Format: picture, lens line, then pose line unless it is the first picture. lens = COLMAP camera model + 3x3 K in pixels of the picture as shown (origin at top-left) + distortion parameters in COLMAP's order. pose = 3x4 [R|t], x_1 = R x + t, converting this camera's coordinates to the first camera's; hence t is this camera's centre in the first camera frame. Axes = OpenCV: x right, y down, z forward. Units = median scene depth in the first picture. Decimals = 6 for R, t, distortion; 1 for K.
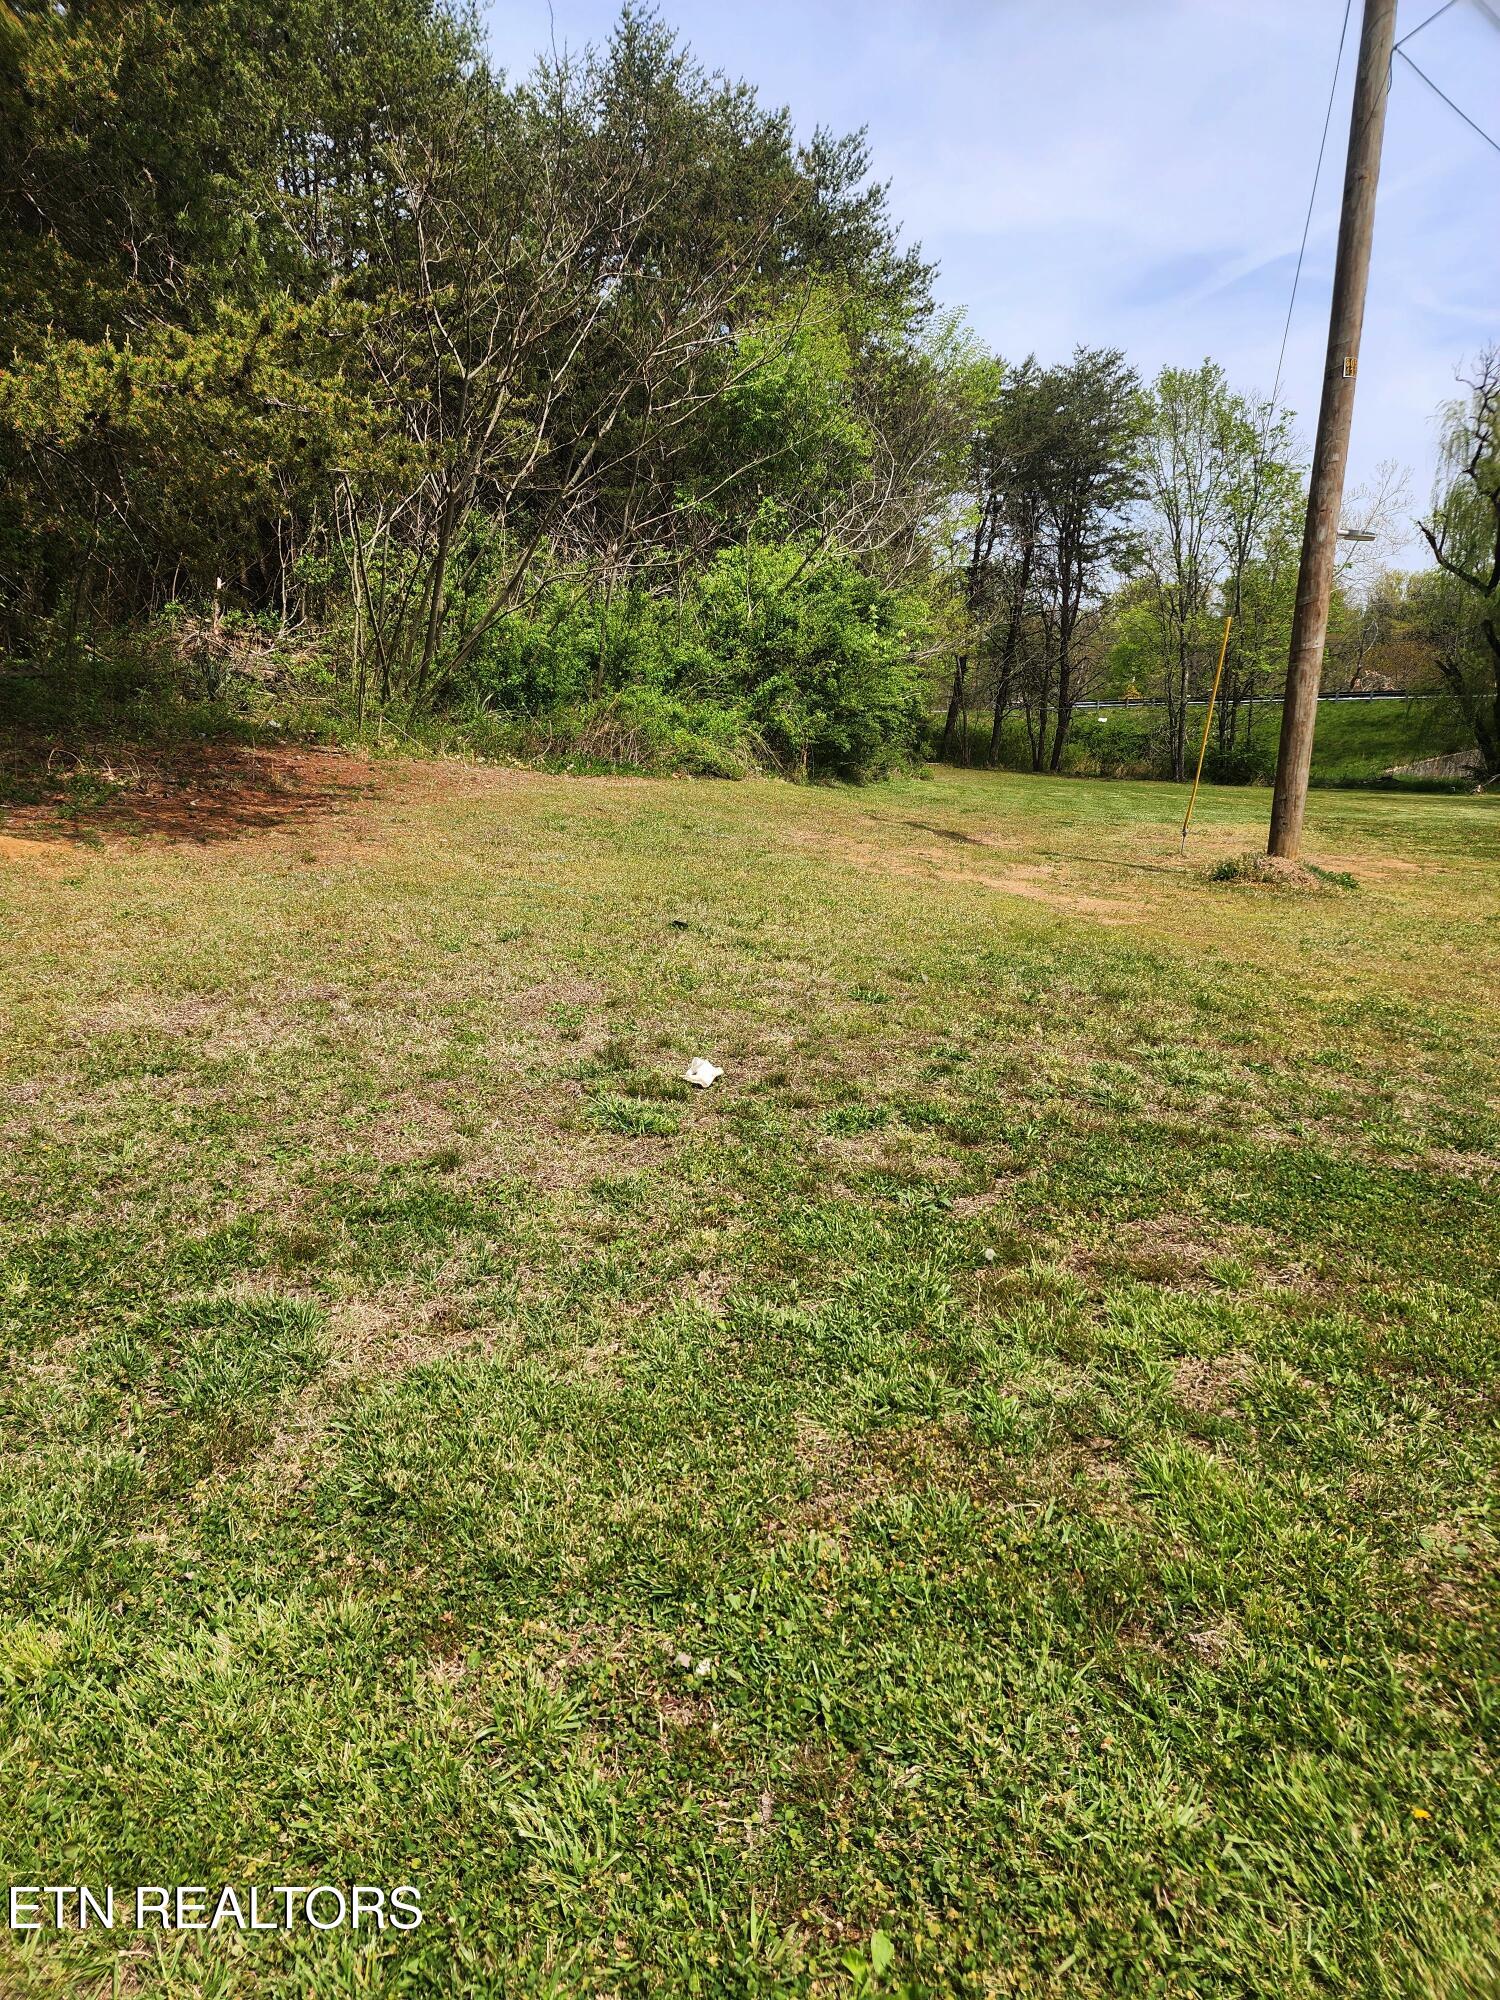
lens RADIAL K [[1330.6, 0, 747.6], [0, 1330.6, 1005.2], [0, 0, 1]] dist [0.079108, -0.077502]
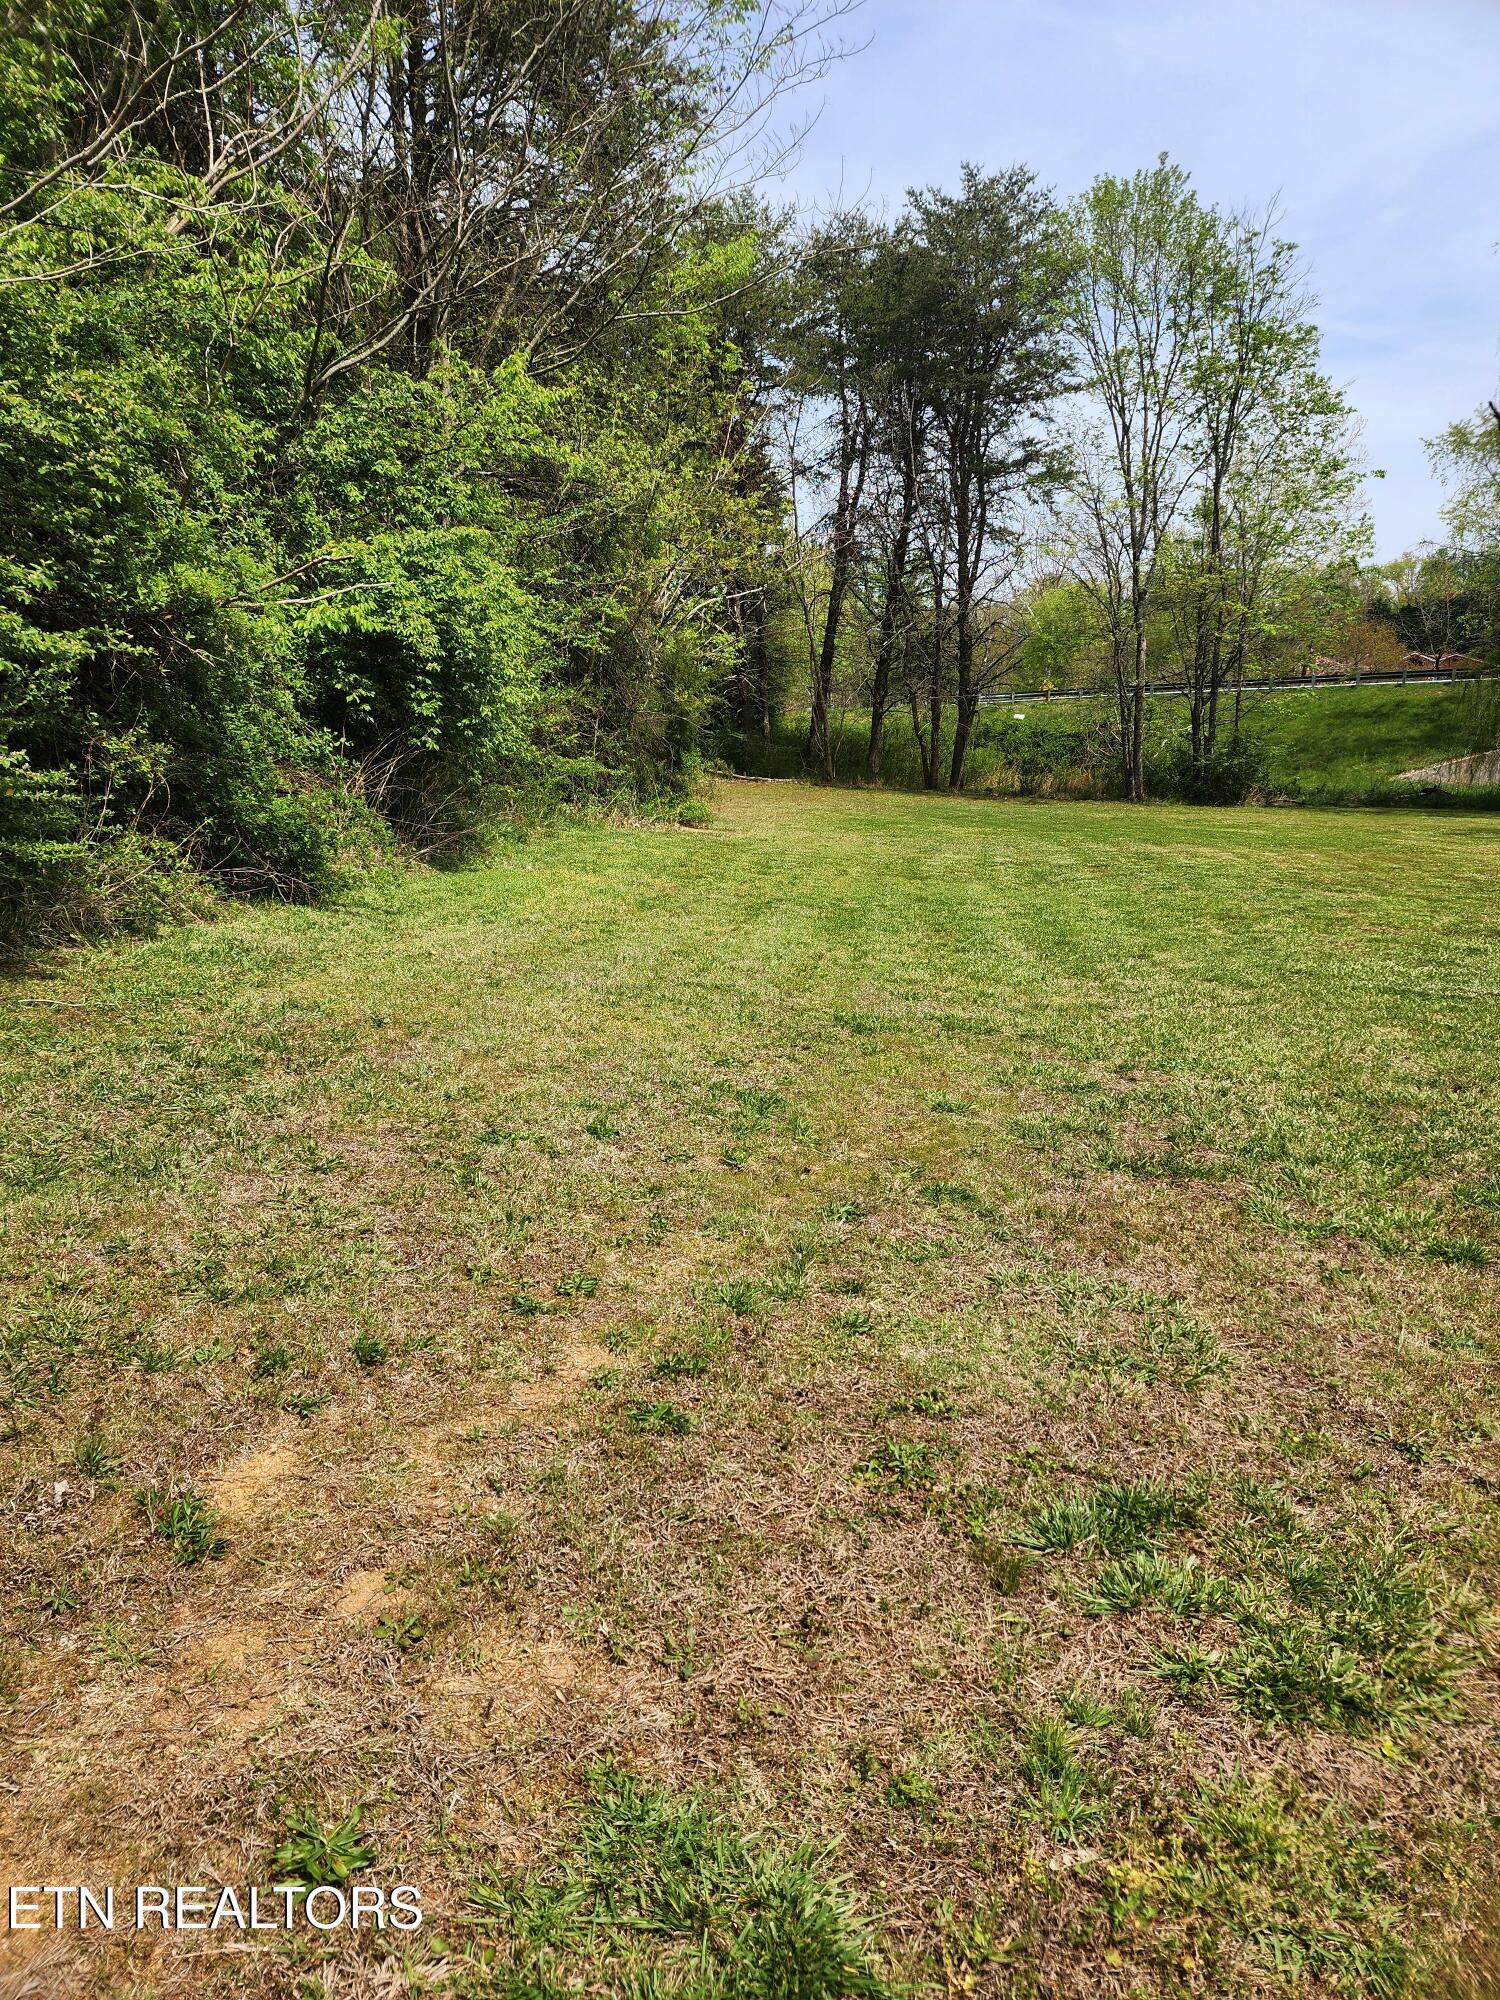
lens RADIAL K [[1330.6, 0, 738.2], [0, 1330.6, 984.0], [0, 0, 1]] dist [0.079108, -0.077502]
pose [[0.998364, -0.026593, 0.050624, 0.087091], [0.027629, 0.999420, -0.019886, -0.069116], [-0.050066, 0.021252, 0.998520, 0.348201]]
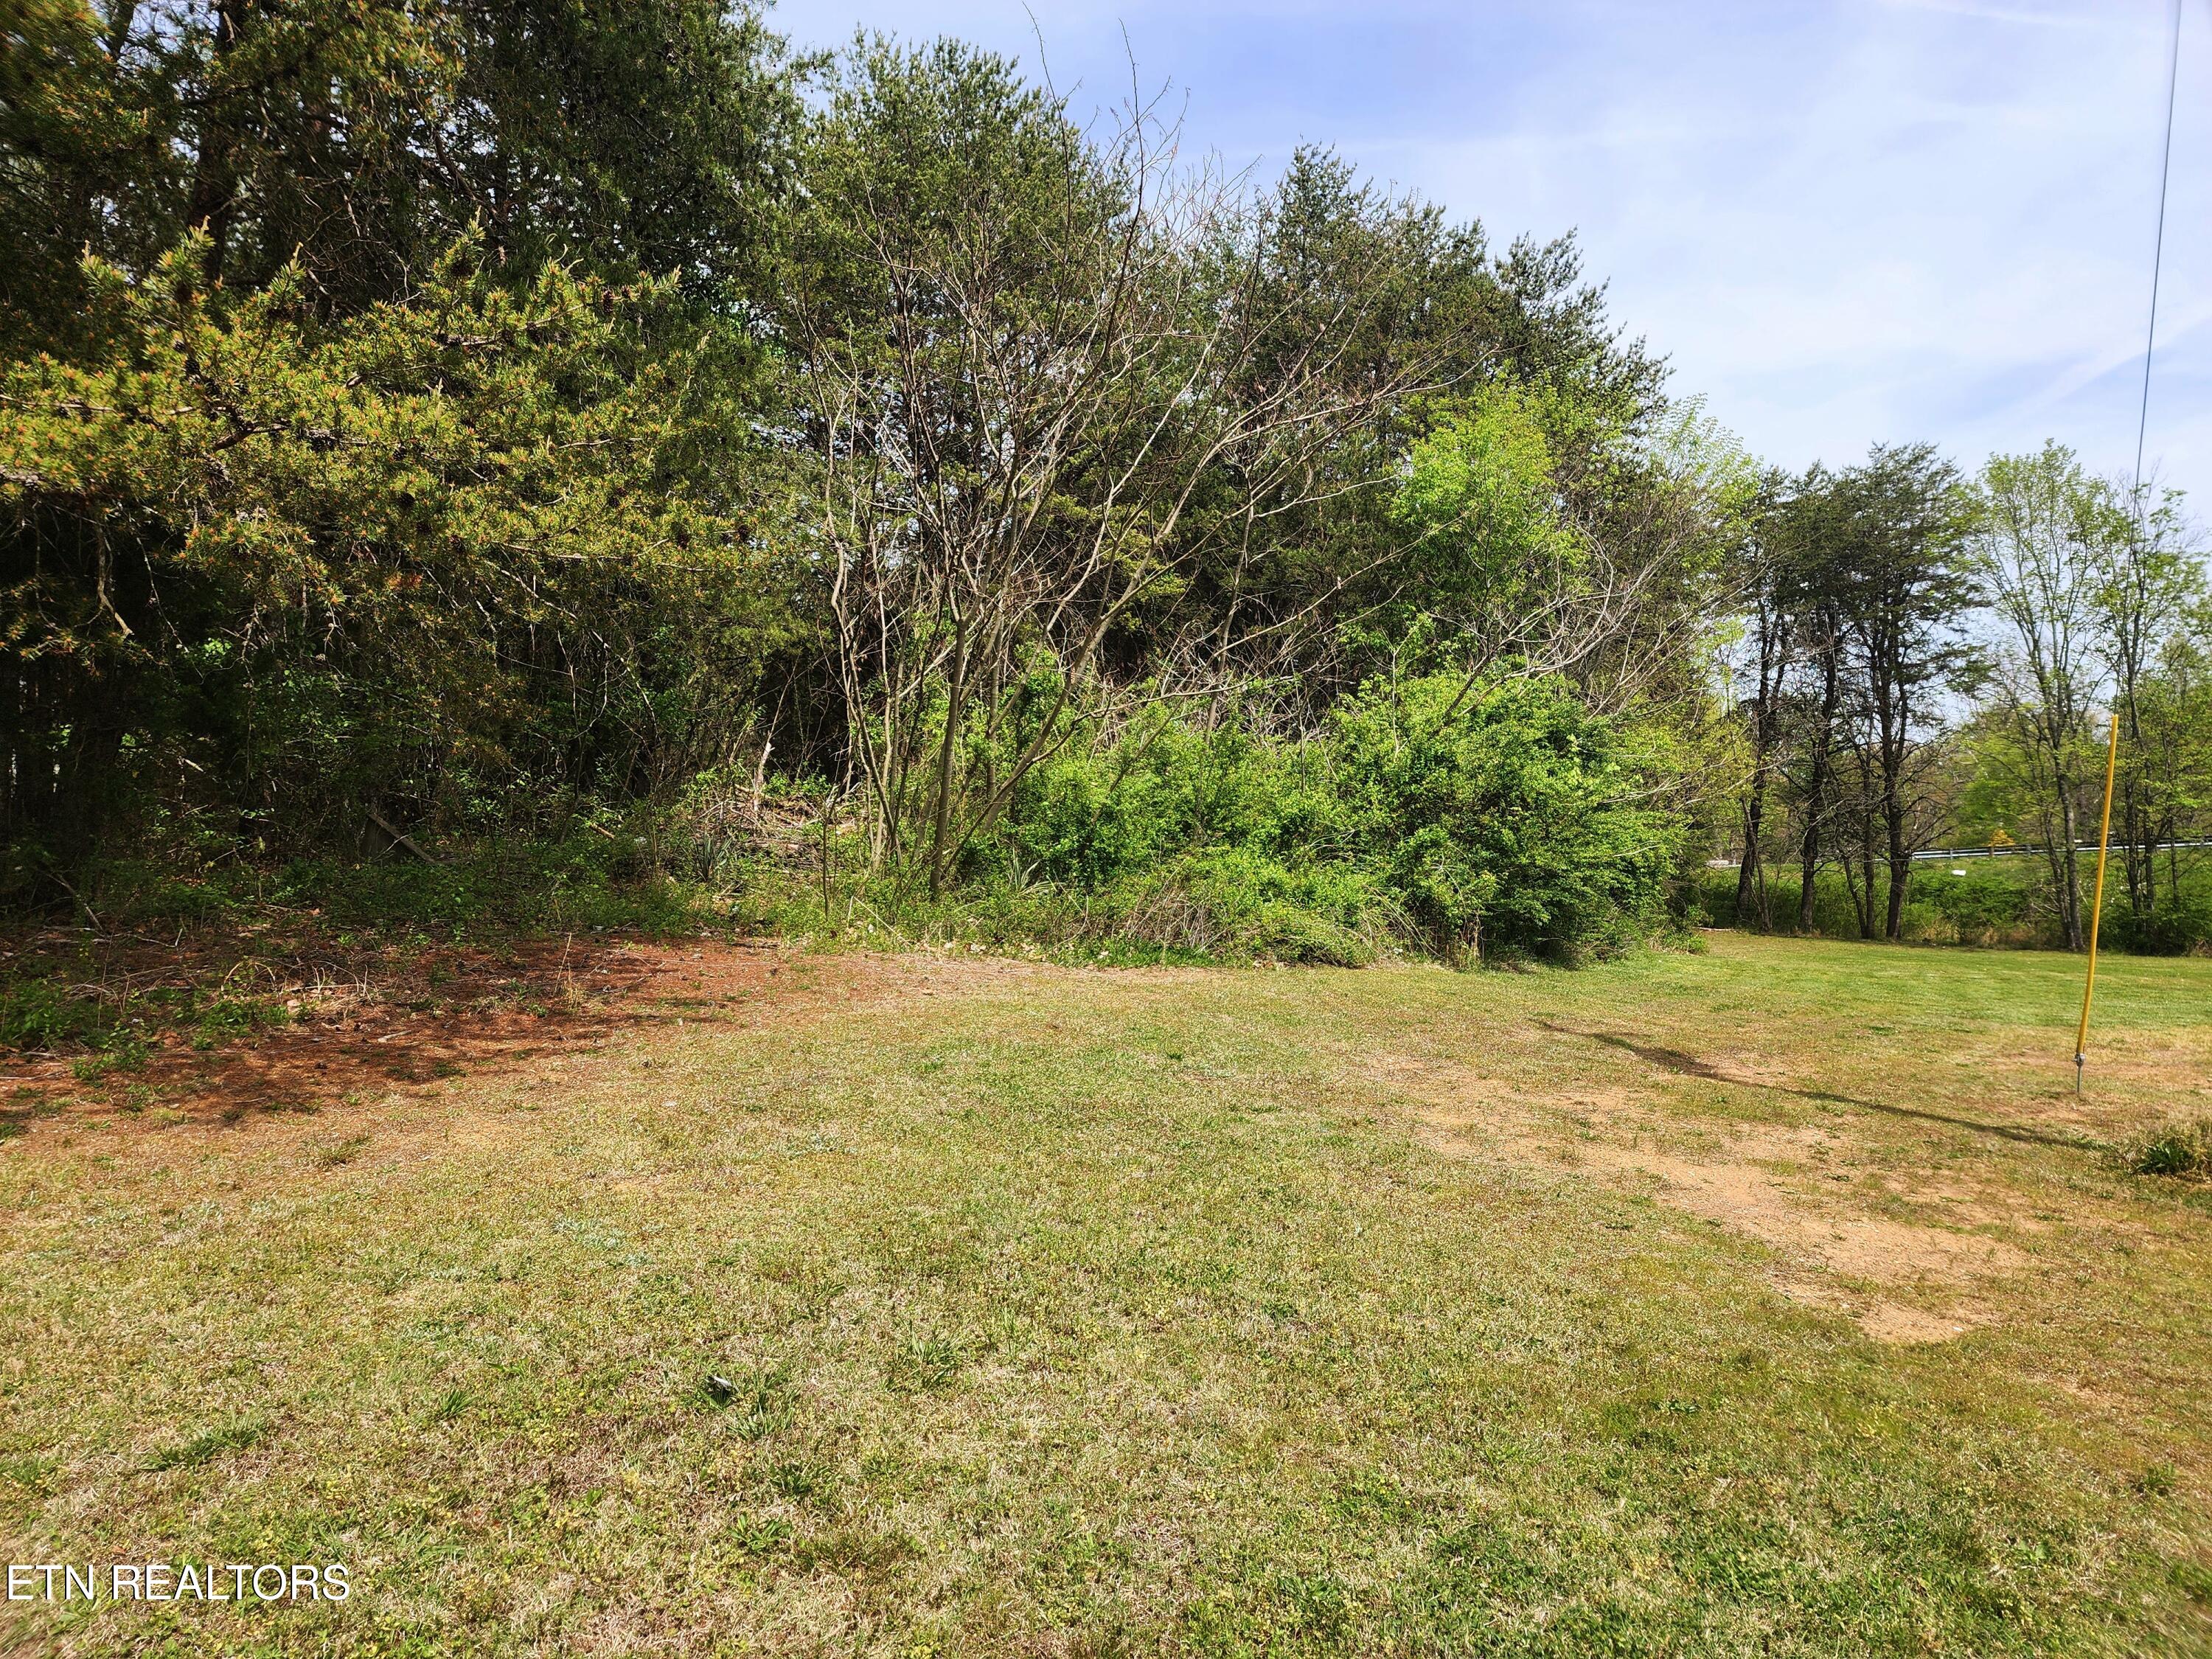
lens RADIAL K [[1471.6, 0, 1100.6], [0, 1471.6, 834.1], [0, 0, 1]] dist [0.079108, -0.077502]
pose [[0.963429, -0.030367, -0.266237, 0.021454], [-0.034837, 0.970931, -0.236811, -0.013230], [0.265689, 0.237426, 0.934365, 0.058003]]
